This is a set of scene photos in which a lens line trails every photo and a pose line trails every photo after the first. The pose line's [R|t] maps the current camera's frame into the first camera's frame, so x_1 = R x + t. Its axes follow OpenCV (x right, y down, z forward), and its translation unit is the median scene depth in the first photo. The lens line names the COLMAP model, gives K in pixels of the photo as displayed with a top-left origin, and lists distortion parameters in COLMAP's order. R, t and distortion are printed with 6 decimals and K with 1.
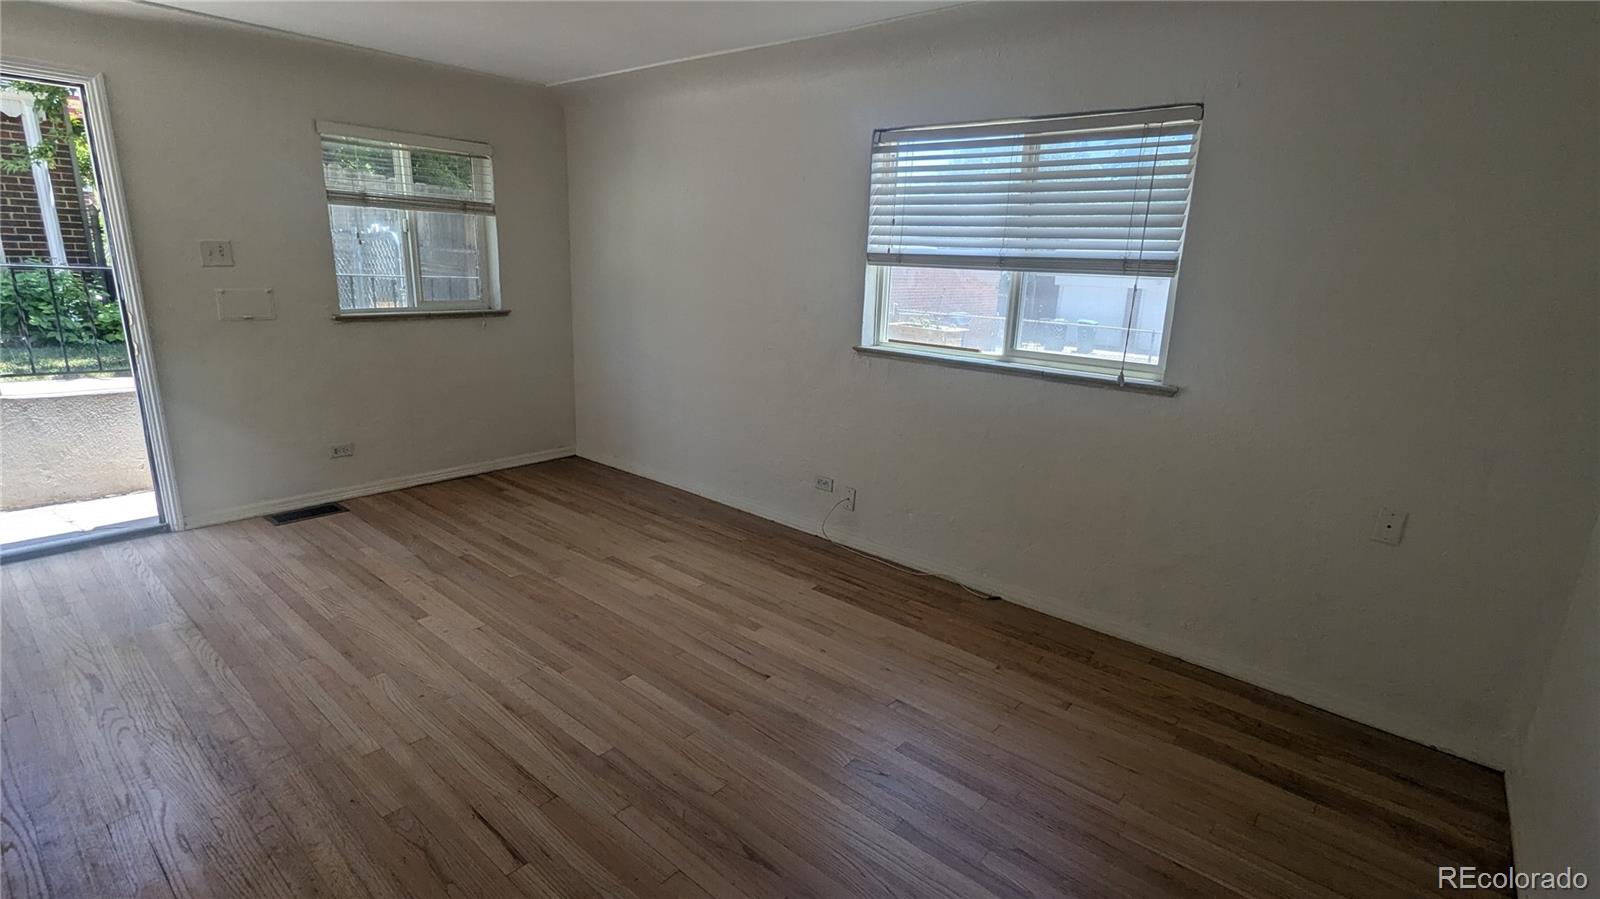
lens RADIAL K [[763.3, 0, 809.0], [0, 763.3, 455.9], [0, 0, 1]] dist [-0.000696, -0.000418]
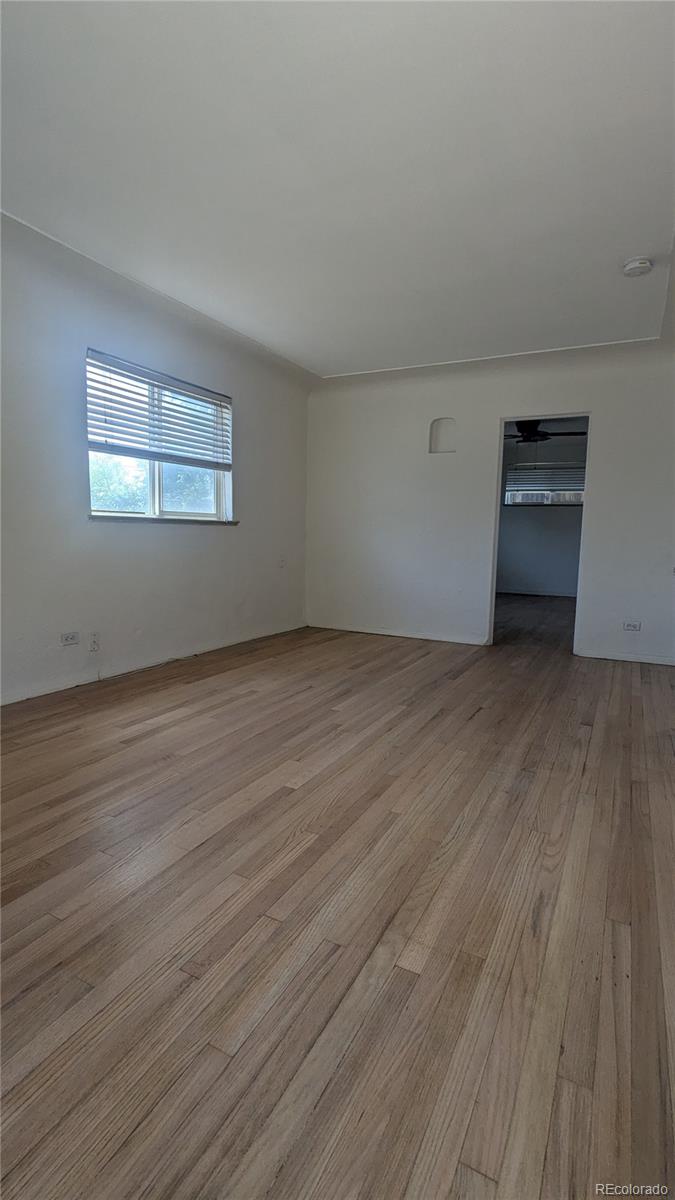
lens RADIAL K [[572.5, 0, 337.5], [0, 572.5, 600.0], [0, 0, 1]] dist [-0.000696, -0.000418]
pose [[-0.229636, -0.158749, 0.960243, -1.176239], [0.220067, 0.952588, 0.210111, -0.147558], [-0.948071, 0.259567, -0.183813, 1.024940]]
